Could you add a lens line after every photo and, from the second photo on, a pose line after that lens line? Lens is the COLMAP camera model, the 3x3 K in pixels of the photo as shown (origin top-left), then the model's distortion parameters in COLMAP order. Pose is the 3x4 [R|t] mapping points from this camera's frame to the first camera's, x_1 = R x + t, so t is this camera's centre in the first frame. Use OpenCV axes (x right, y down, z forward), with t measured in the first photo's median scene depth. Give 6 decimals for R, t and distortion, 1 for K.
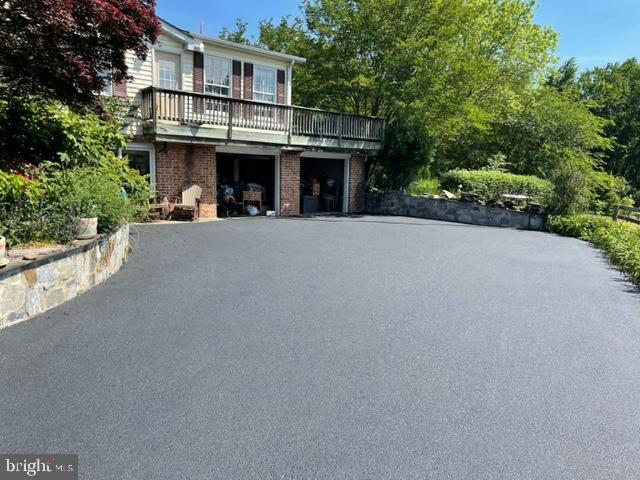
lens RADIAL K [[483.3, 0, 324.0], [0, 483.3, 243.3], [0, 0, 1]] dist [0.043779, 0.001998]
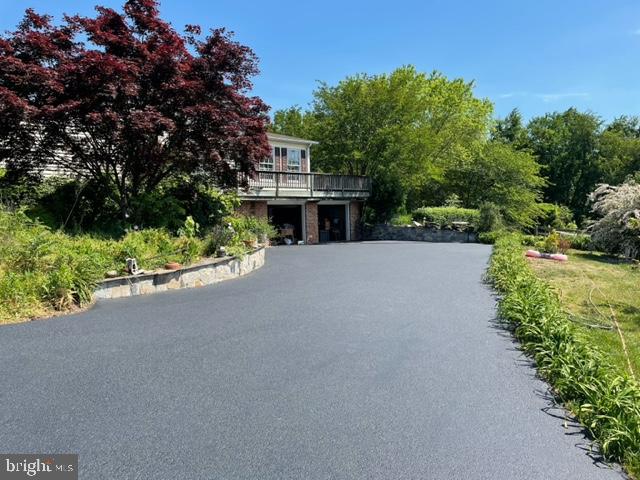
lens RADIAL K [[483.3, 0, 316.7], [0, 483.3, 238.9], [0, 0, 1]] dist [0.043779, 0.001998]
pose [[0.998317, -0.054408, 0.020082, -0.087908], [0.056129, 0.993553, -0.098498, 0.076351], [-0.014593, 0.099459, 0.994935, -0.489462]]
